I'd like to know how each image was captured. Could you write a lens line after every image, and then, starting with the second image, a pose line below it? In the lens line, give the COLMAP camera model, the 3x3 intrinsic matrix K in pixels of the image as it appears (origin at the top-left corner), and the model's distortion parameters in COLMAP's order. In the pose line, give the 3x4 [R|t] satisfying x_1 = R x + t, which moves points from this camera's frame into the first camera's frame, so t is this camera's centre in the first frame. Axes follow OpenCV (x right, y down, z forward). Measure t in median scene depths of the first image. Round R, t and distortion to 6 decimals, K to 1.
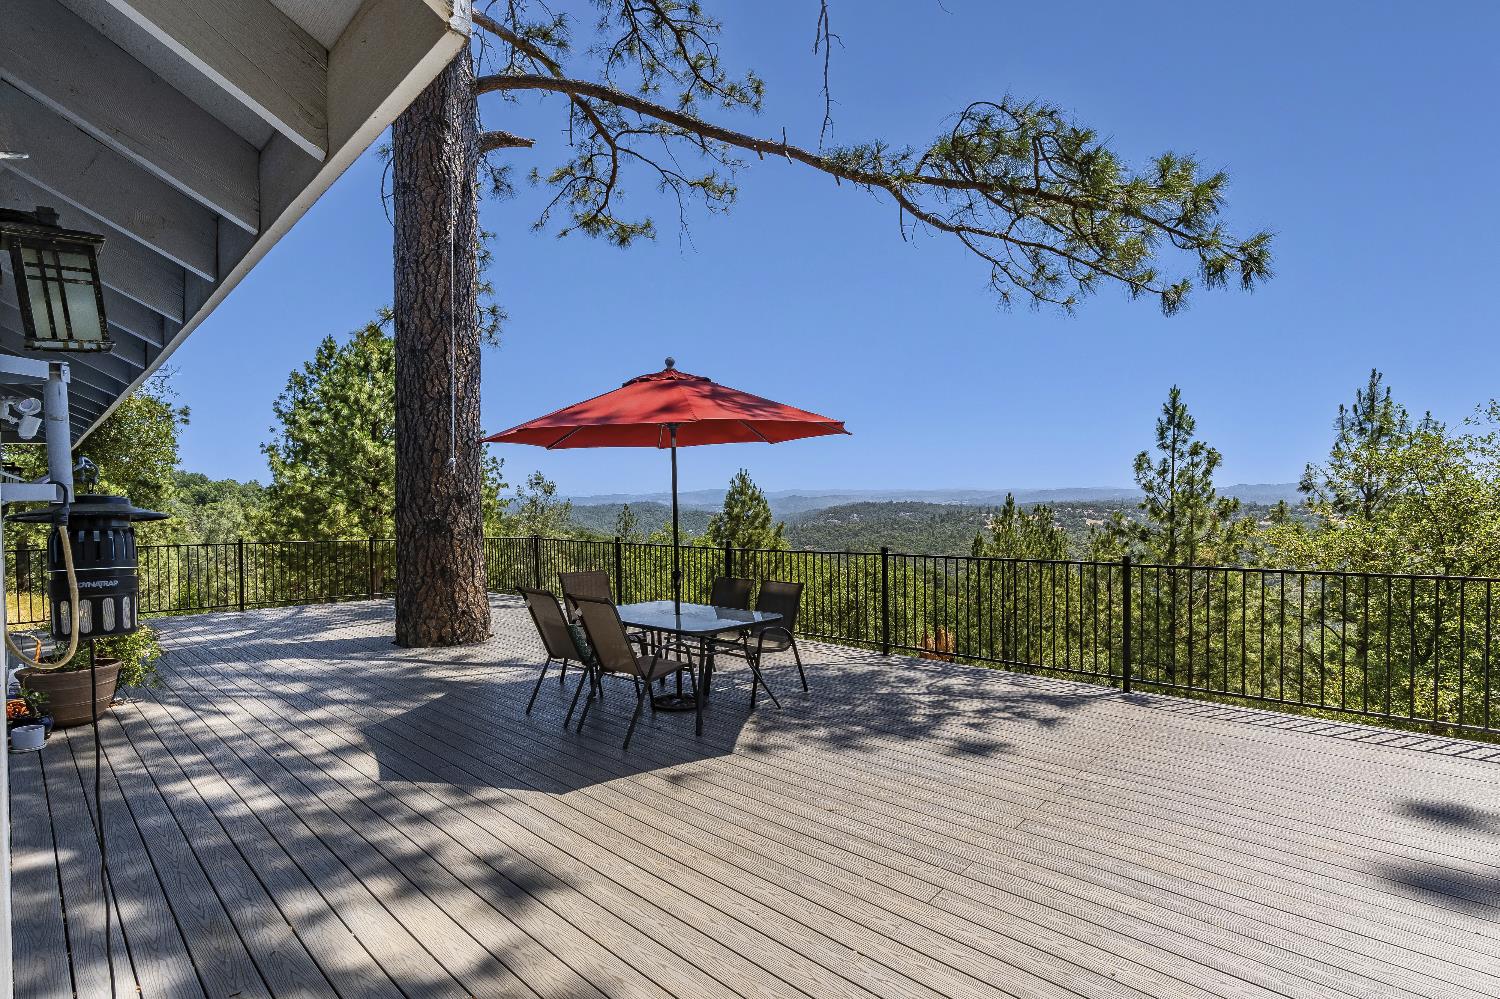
lens RADIAL K [[679.3, 0, 760.6], [0, 679.3, 519.6], [0, 0, 1]] dist [-0.000914, 0.000138]
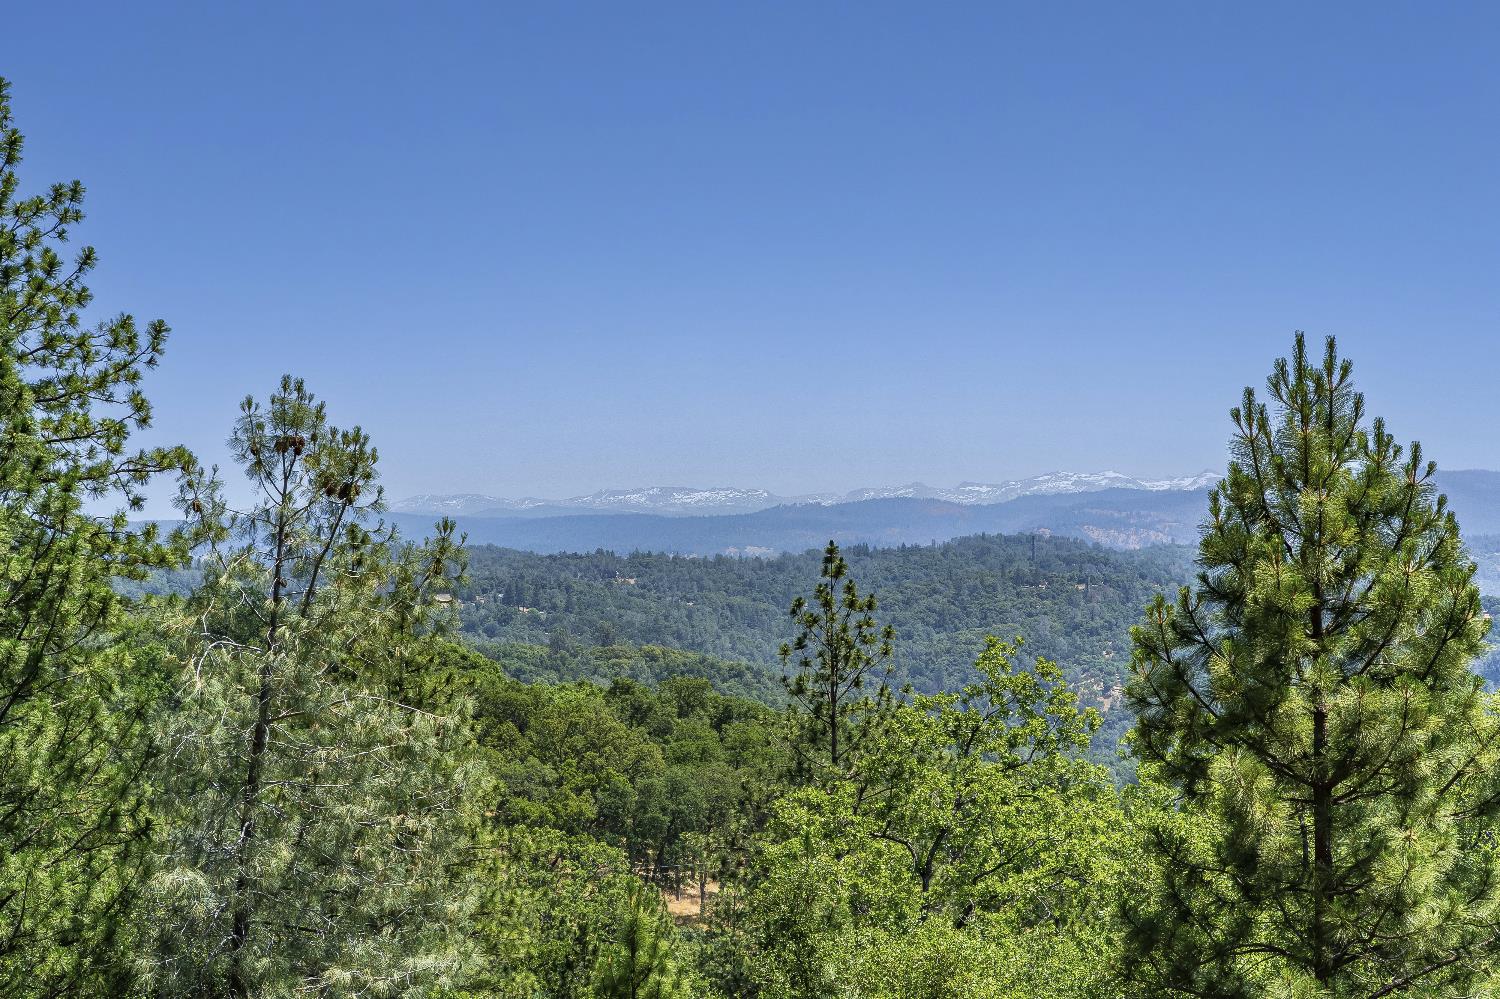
lens RADIAL K [[3438.1, 0, 750.0], [0, 3438.1, 499.5], [0, 0, 1]] dist [0.061022, 0.165738]
pose [[0.970487, -0.013680, -0.240765, 0.255384], [0.004908, 0.999303, -0.036995, -0.008416], [0.241103, 0.034721, 0.969878, 0.693887]]
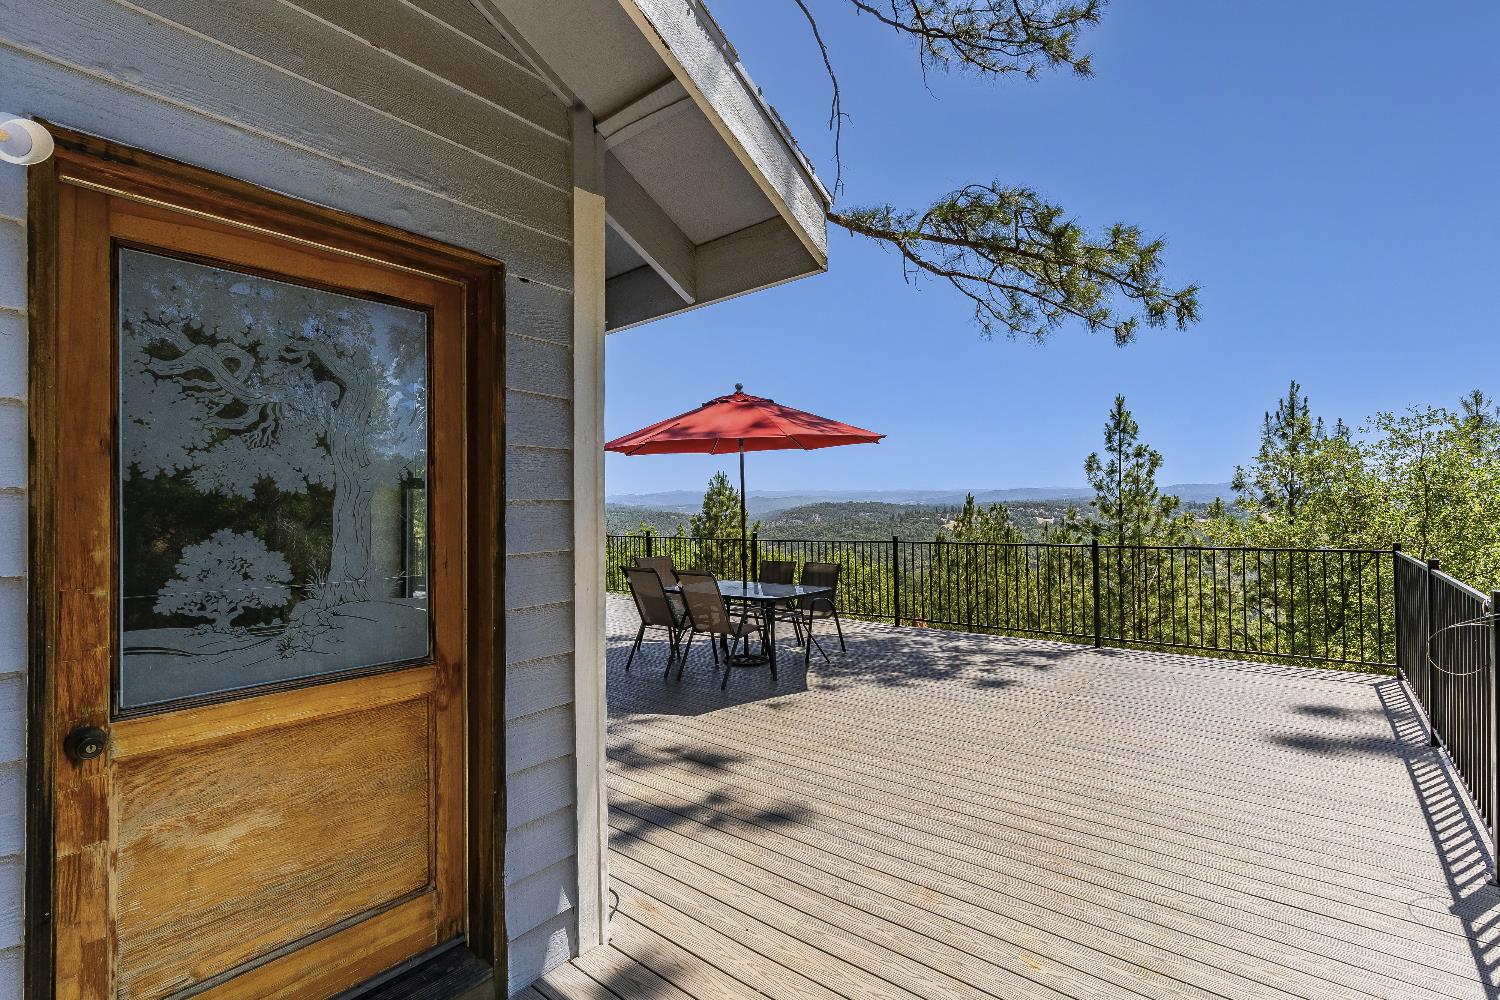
lens RADIAL K [[668.3, 0, 759.8], [0, 668.3, 495.5], [0, 0, 1]] dist [0.002932, -0.000046]
pose [[0.998552, -0.004242, 0.053632, -0.119440], [0.006209, 0.999312, -0.036573, 0.010782], [-0.053440, 0.036853, 0.997891, -0.168047]]
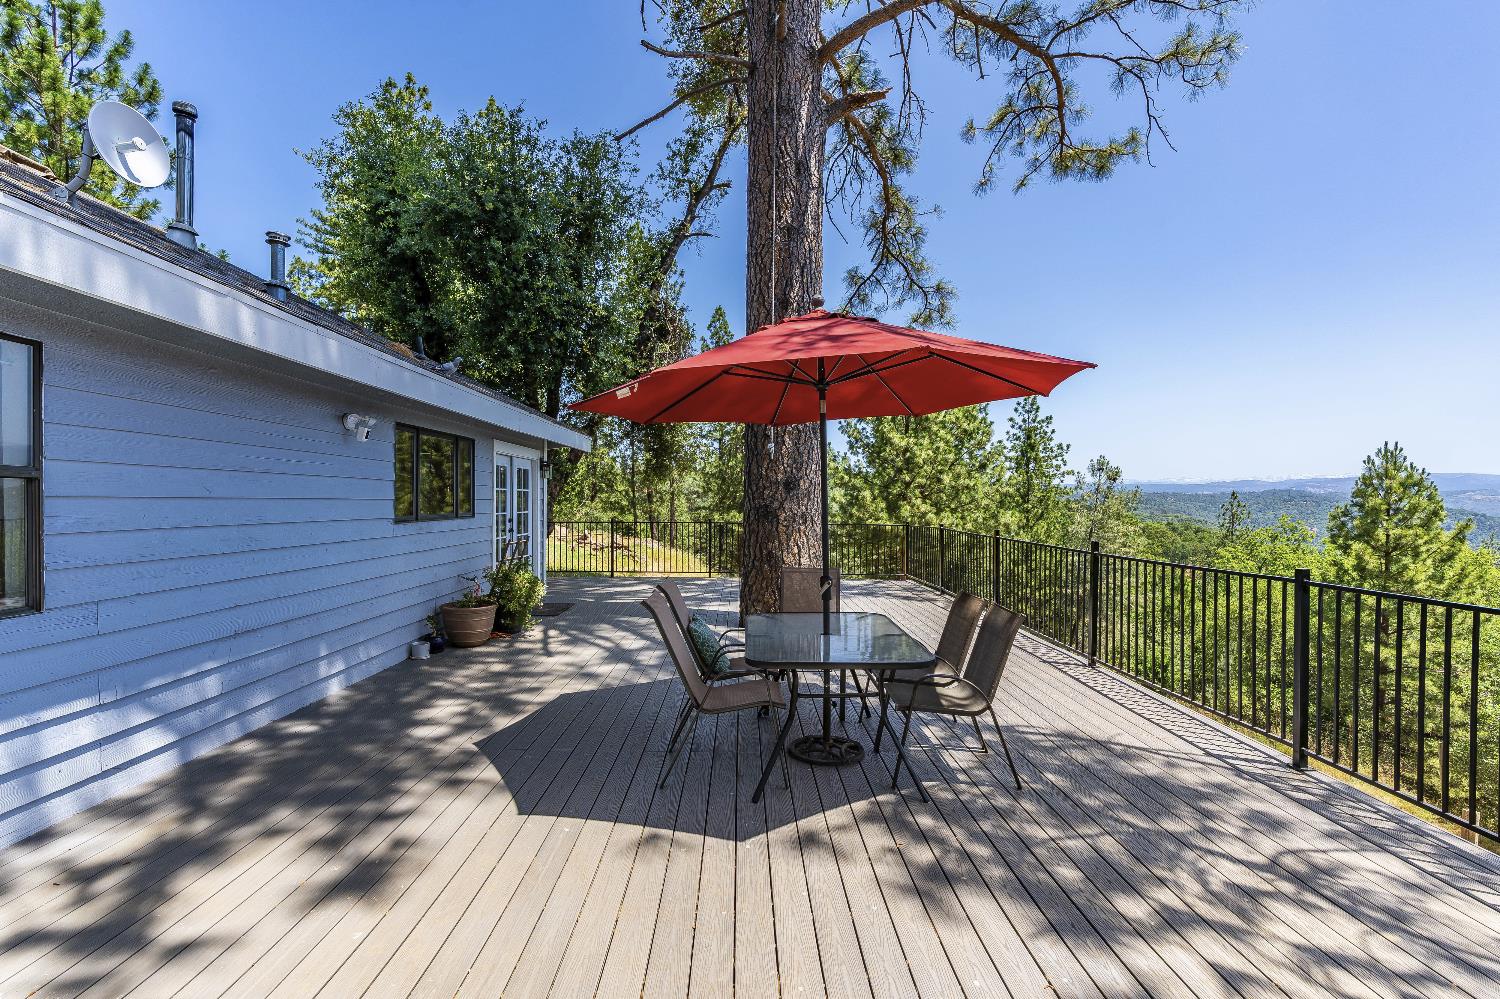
lens RADIAL K [[678.5, 0, 750.7], [0, 678.5, 516.9], [0, 0, 1]] dist [-0.017422, 0.009485]
pose [[0.669756, 0.028358, -0.742039, 0.275508], [-0.018233, 0.999597, 0.021744, -0.003223], [0.742357, -0.001034, 0.670004, 0.302940]]
